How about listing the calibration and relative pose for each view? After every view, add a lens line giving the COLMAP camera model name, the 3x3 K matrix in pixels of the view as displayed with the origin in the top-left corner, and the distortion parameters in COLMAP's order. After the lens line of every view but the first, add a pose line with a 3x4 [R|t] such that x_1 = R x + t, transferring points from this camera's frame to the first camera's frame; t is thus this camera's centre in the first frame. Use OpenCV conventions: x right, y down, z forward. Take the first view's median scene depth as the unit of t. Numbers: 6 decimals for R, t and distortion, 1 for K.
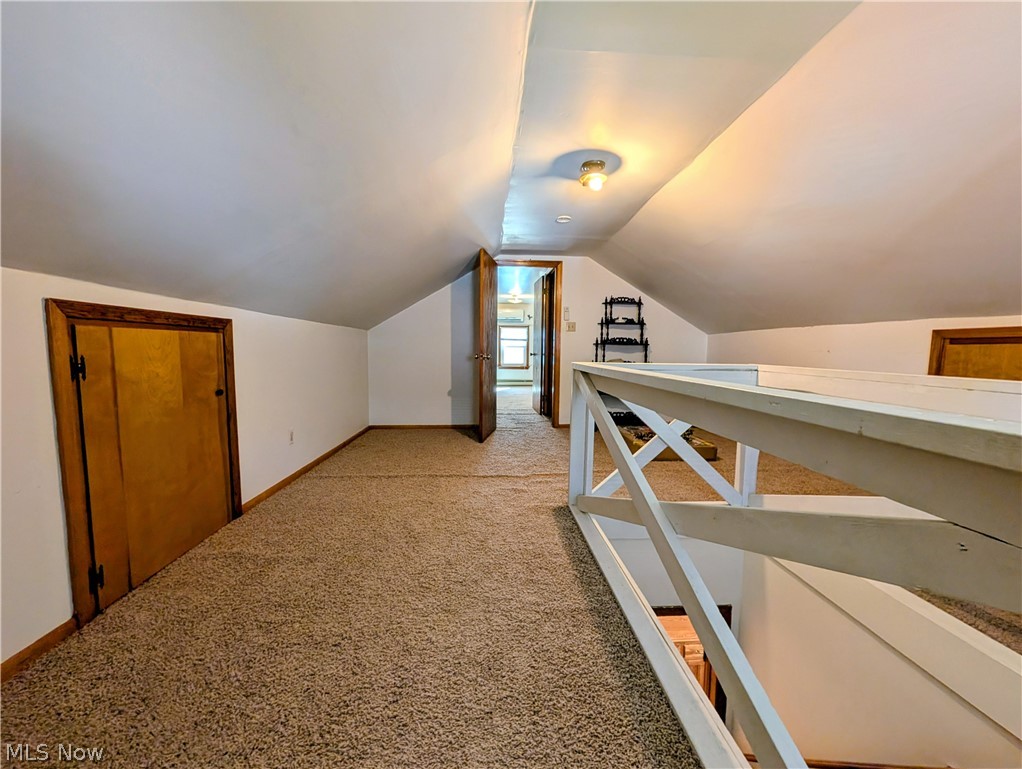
lens RADIAL K [[395.1, 0, 511.0], [0, 395.1, 384.5], [0, 0, 1]] dist [-0.000072, -0.000091]
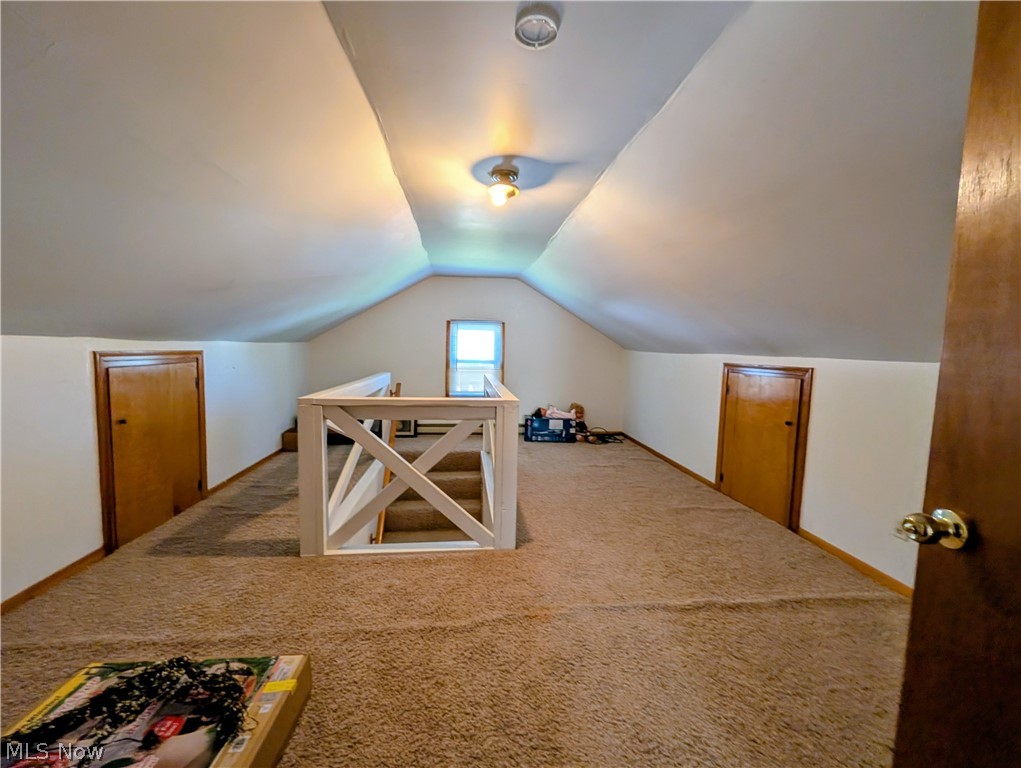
lens RADIAL K [[394.7, 0, 510.5], [0, 394.7, 384.0], [0, 0, 1]] dist [-0.000072, -0.000091]
pose [[-0.997028, -0.034515, -0.068875, 0.266122], [-0.046041, 0.983756, 0.173505, -0.276680], [0.061768, 0.176160, -0.982422, 2.083402]]
